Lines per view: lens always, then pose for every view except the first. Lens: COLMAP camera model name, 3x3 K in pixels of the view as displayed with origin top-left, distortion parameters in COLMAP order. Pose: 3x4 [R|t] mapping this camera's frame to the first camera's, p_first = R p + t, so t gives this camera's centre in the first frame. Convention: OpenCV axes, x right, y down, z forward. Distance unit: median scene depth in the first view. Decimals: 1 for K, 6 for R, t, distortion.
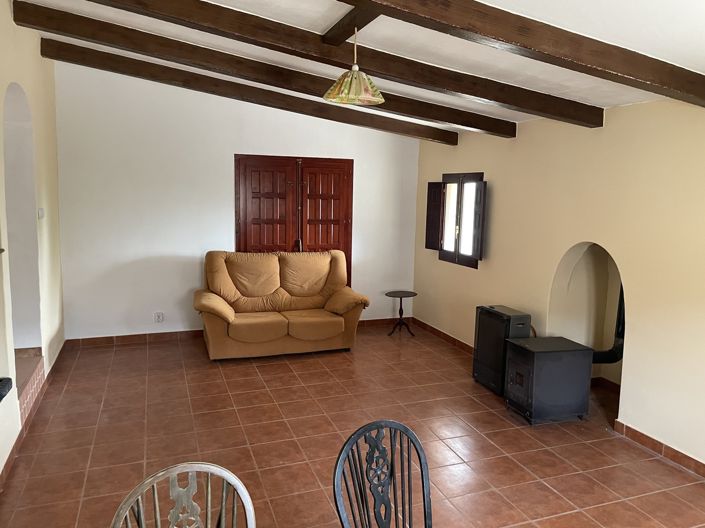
lens RADIAL K [[537.3, 0, 352.2], [0, 537.3, 258.0], [0, 0, 1]] dist [0.070919, -0.022301]
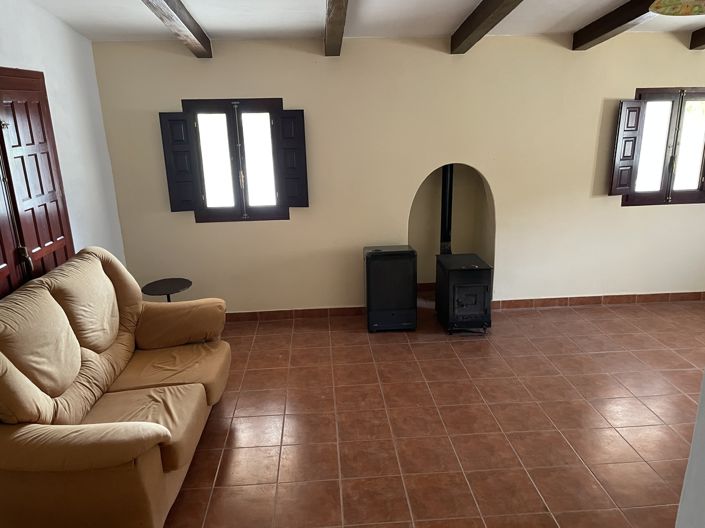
lens RADIAL K [[537.3, 0, 354.0], [0, 537.3, 268.2], [0, 0, 1]] dist [0.070919, -0.022301]
pose [[0.281500, -0.299812, 0.911521, -0.524710], [0.149148, 0.952061, 0.267085, -0.115446], [-0.947899, 0.060767, 0.312721, 0.650172]]
